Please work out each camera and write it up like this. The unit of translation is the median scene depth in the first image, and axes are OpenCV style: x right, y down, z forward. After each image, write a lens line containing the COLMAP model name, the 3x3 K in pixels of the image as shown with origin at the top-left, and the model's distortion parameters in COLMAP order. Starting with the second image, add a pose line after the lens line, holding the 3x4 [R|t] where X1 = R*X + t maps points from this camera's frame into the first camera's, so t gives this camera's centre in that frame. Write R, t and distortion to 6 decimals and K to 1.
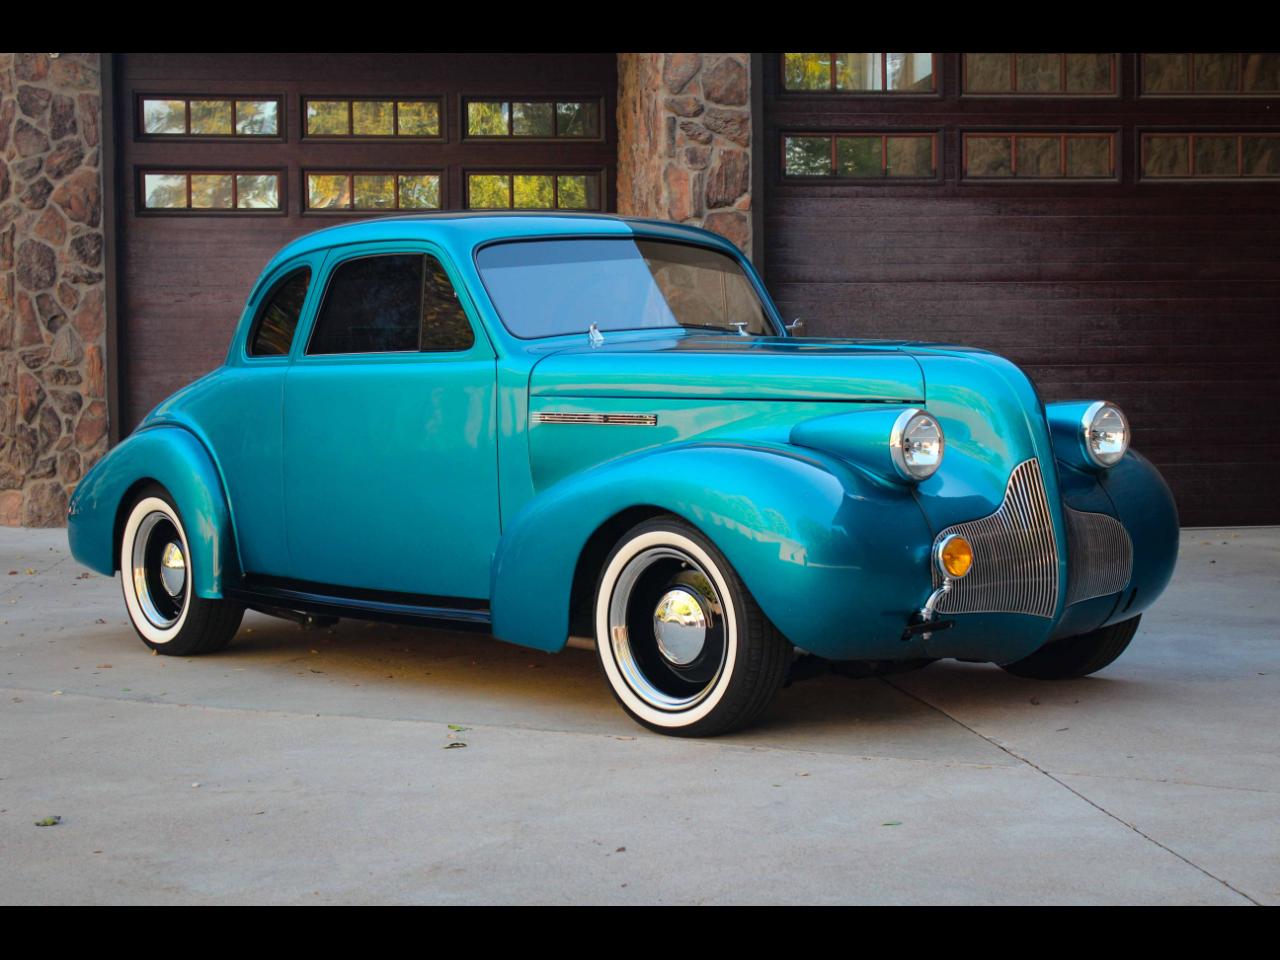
lens RADIAL K [[2154.3, 0, 640.0], [0, 2154.3, 480.0], [0, 0, 1]] dist [0.007729, 0.106989]
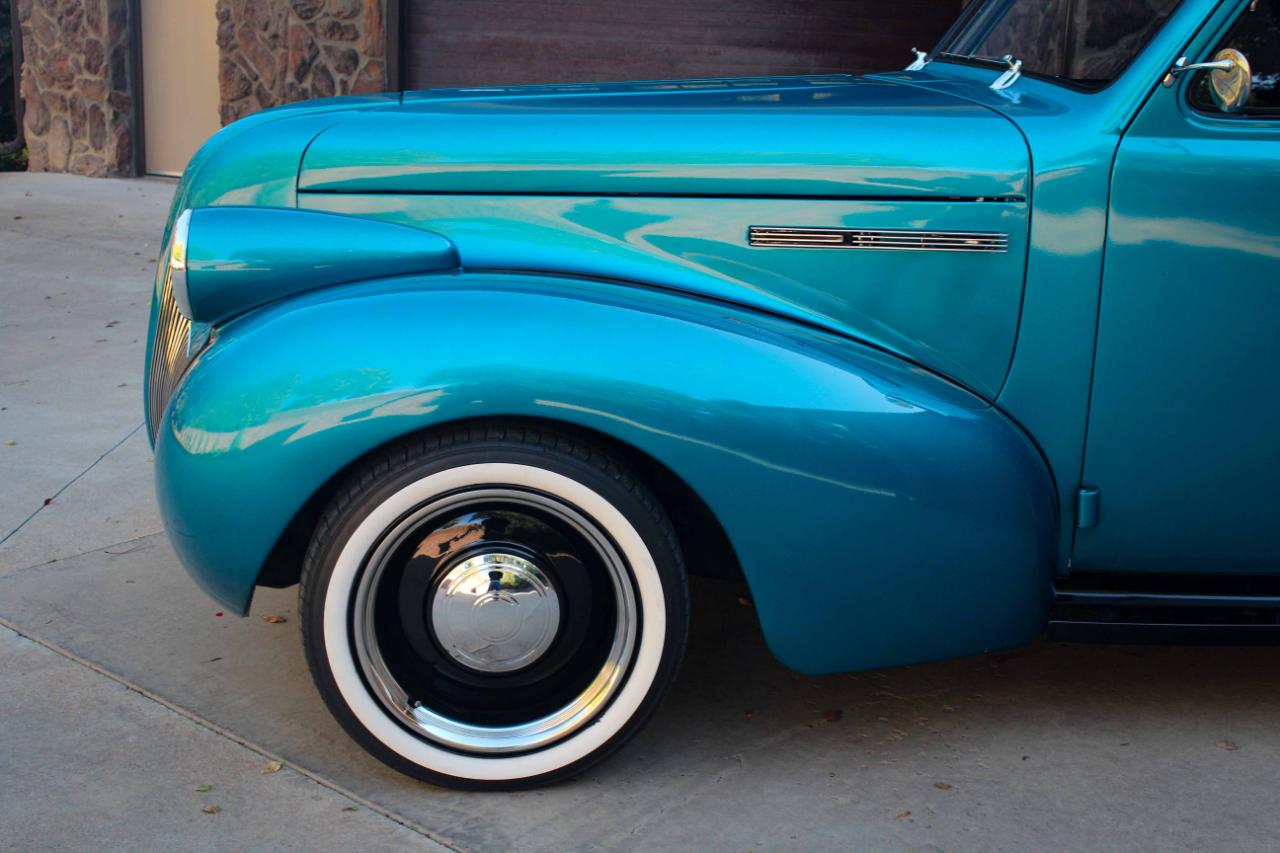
lens RADIAL K [[1621.9, 0, 657.3], [0, 1621.9, 424.2], [0, 0, 1]] dist [-0.046472, 0.067123]
pose [[0.995654, 0.068646, -0.062941, -0.083605], [-0.055007, 0.978785, 0.197367, -0.027864], [0.075154, -0.193047, 0.978307, 0.327735]]
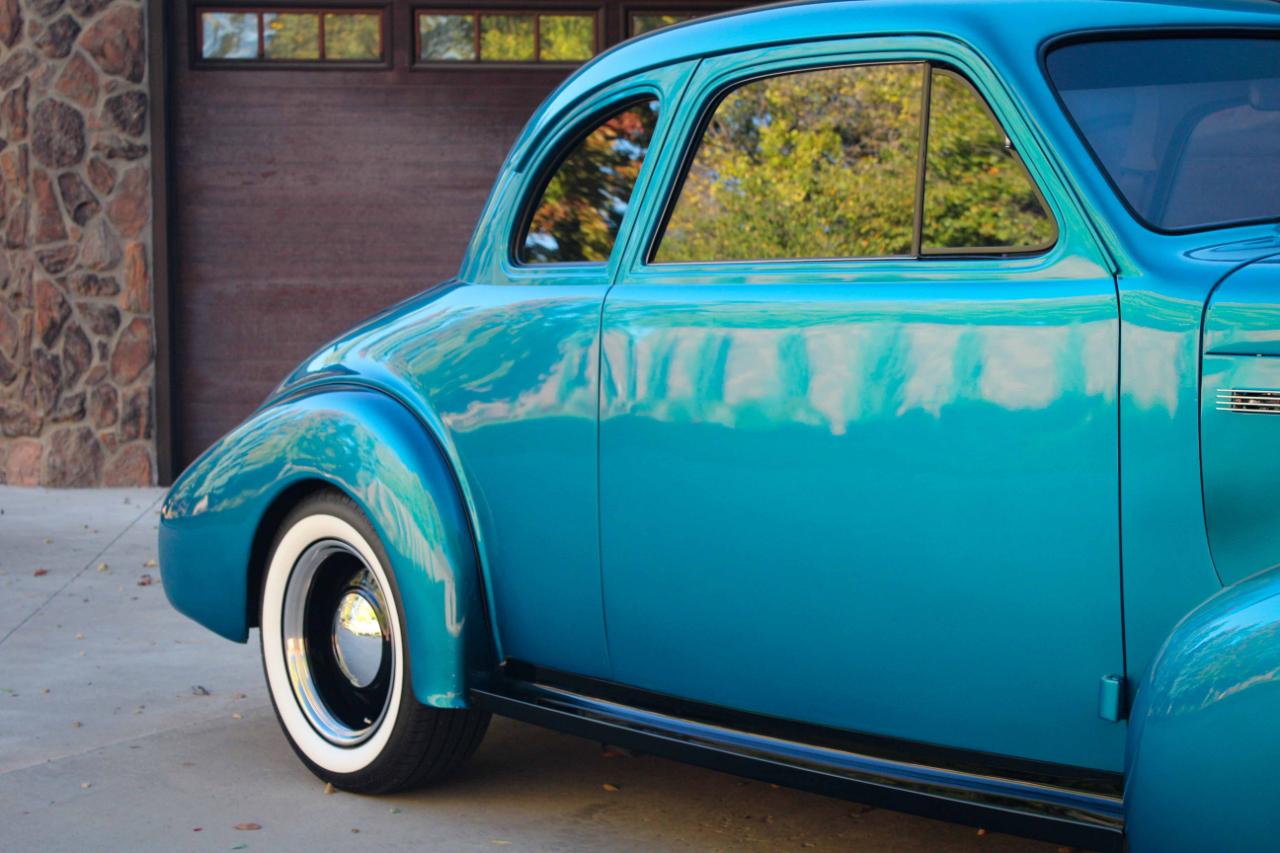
lens RADIAL K [[2231.3, 0, 640.0], [0, 2231.3, 426.5], [0, 0, 1]] dist [0.008802, 0.155458]
pose [[0.999997, 0.002175, -0.000530, -0.079632], [-0.002165, 0.999805, 0.019619, -0.014698], [0.000572, -0.019618, 0.999807, 0.231675]]
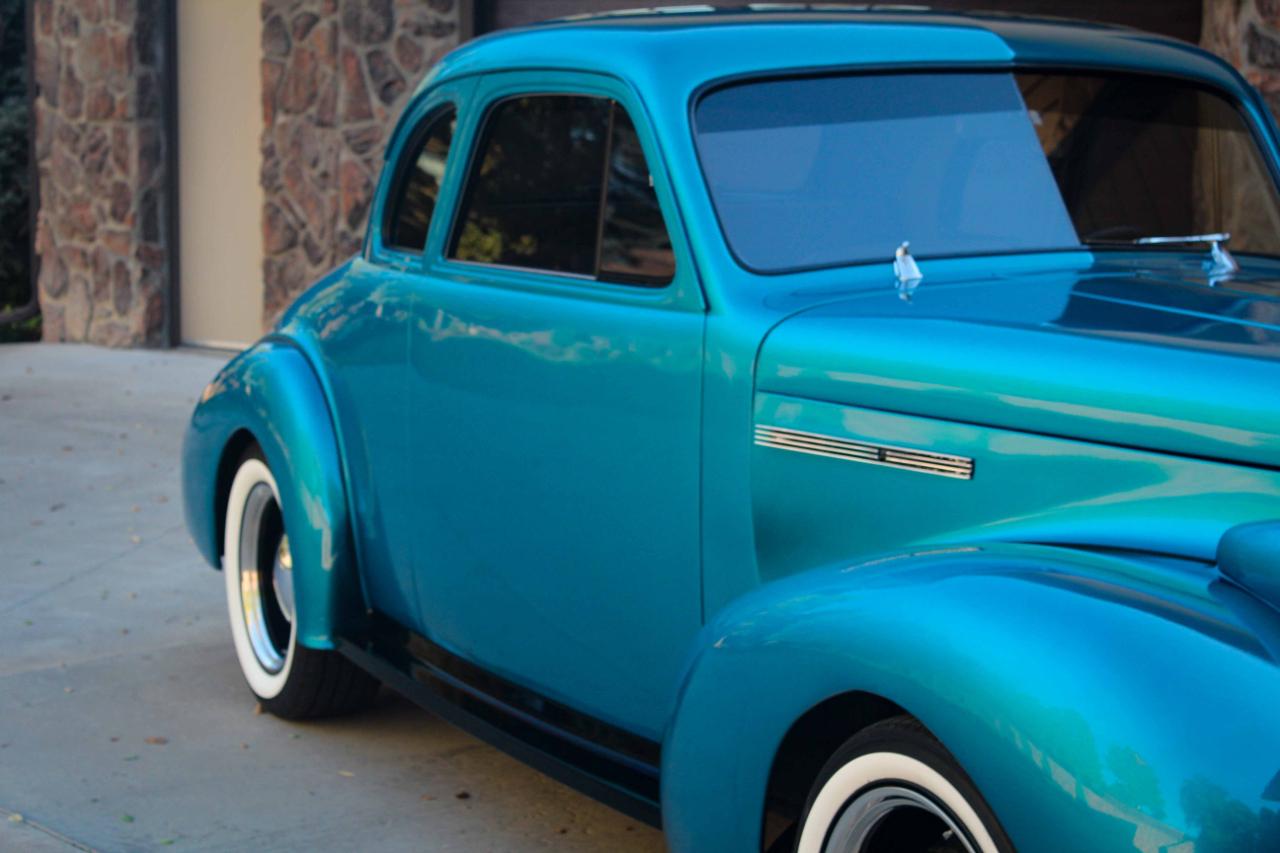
lens RADIAL K [[2609.8, 0, 640.0], [0, 2609.8, 426.5], [0, 0, 1]] dist [0.034098, 0.149699]
pose [[0.965174, 0.054031, -0.255969, 0.038257], [-0.033421, 0.995888, 0.084199, -0.037659], [0.259466, -0.072712, 0.963011, 0.174729]]
